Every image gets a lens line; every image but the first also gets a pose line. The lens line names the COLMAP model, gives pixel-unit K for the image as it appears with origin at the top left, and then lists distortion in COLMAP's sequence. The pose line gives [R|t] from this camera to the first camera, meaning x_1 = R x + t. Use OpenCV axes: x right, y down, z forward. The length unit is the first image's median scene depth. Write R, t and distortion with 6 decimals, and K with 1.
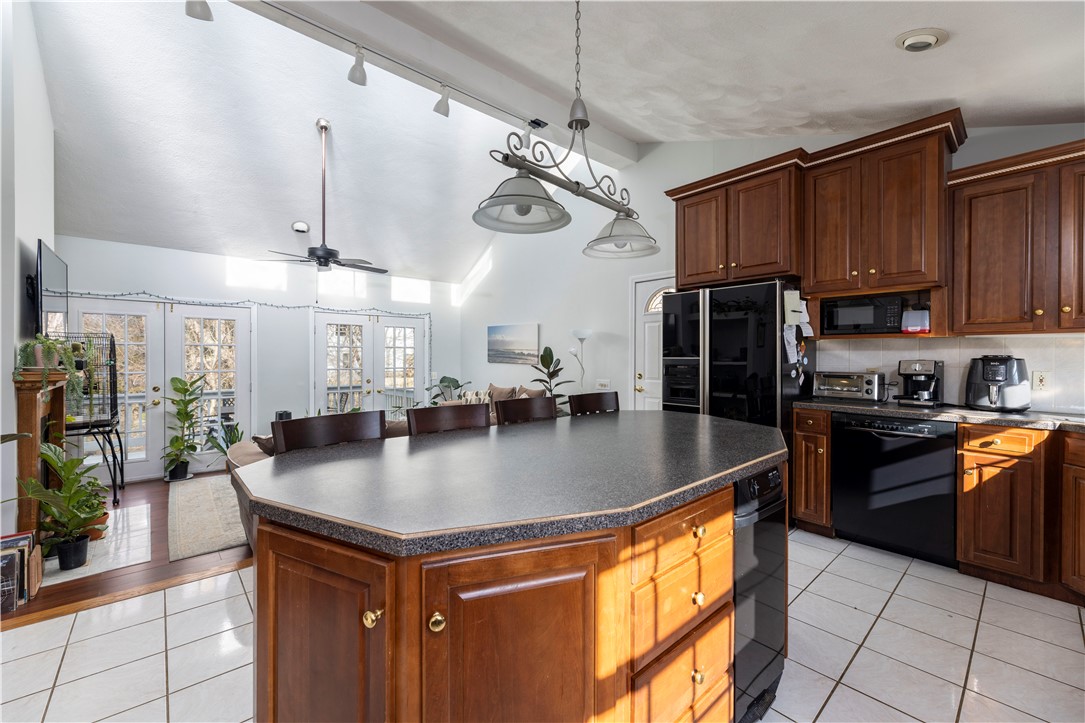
lens RADIAL K [[434.6, 0, 547.6], [0, 434.6, 360.7], [0, 0, 1]] dist [-0.003126, -0.000405]
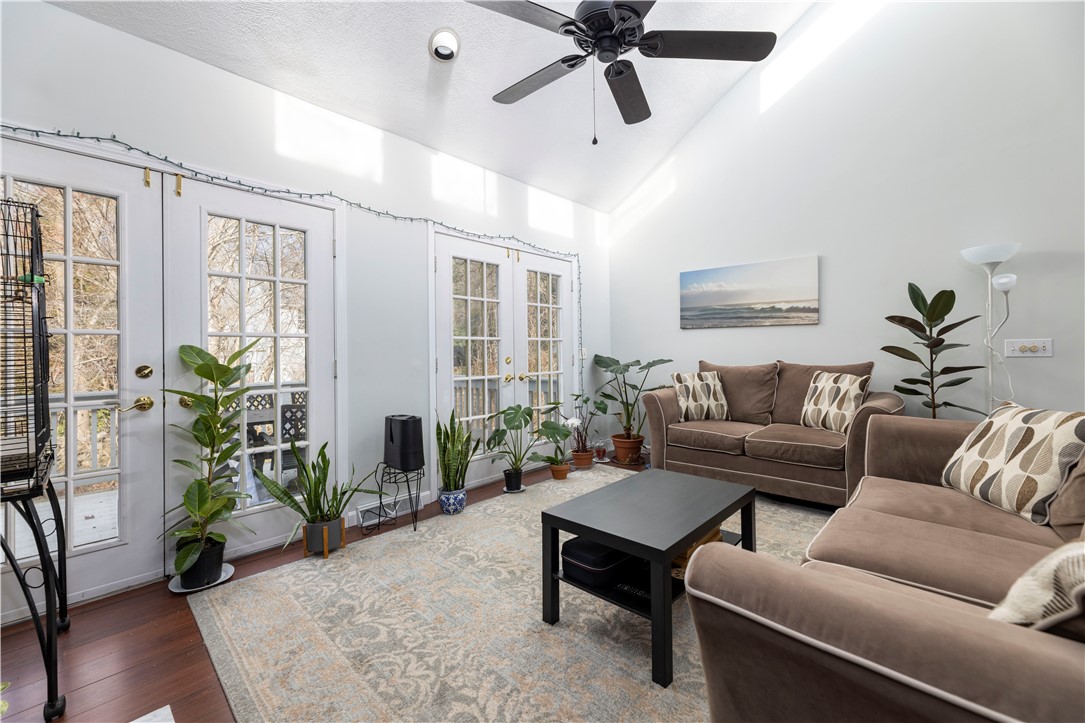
lens RADIAL K [[434.6, 0, 540.4], [0, 434.6, 354.9], [0, 0, 1]] dist [-0.003126, -0.000405]
pose [[0.995385, -0.015992, 0.094618, -0.555289], [0.016628, 0.999844, -0.005932, 0.057279], [-0.094509, 0.007478, 0.995496, 0.539007]]
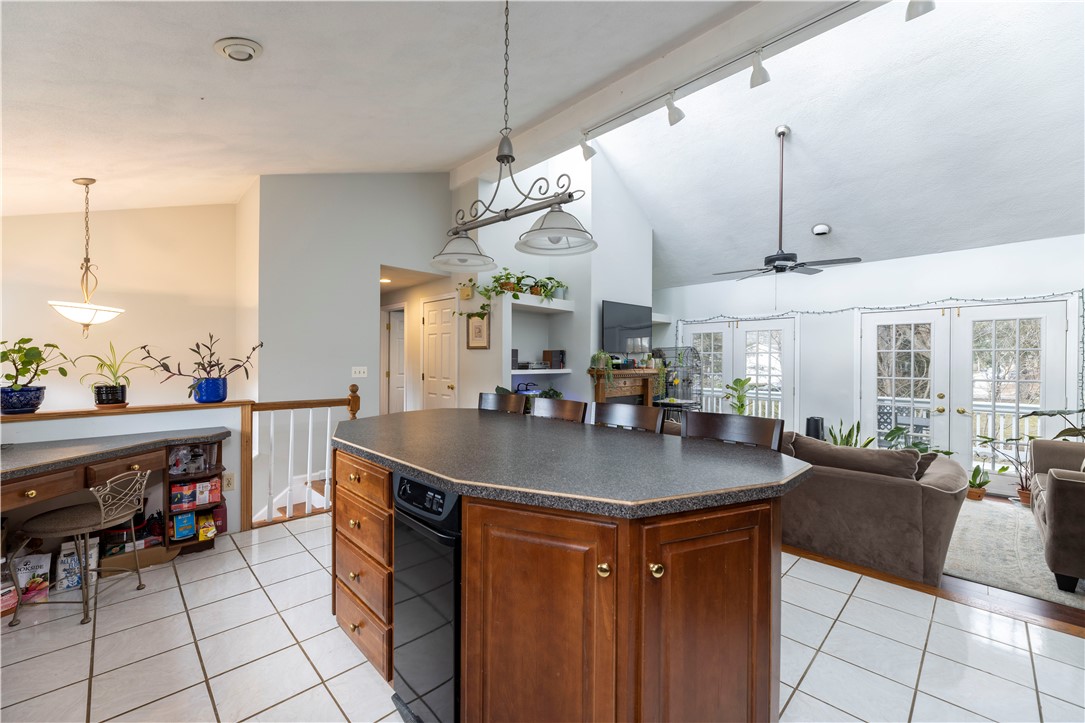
lens RADIAL K [[434.6, 0, 538.8], [0, 434.6, 360.8], [0, 0, 1]] dist [-0.003126, -0.000405]
pose [[0.051198, -0.000793, -0.998688, 0.396208], [-0.009779, 0.999951, -0.001295, -0.008138], [0.998641, 0.009833, 0.051187, 0.346600]]
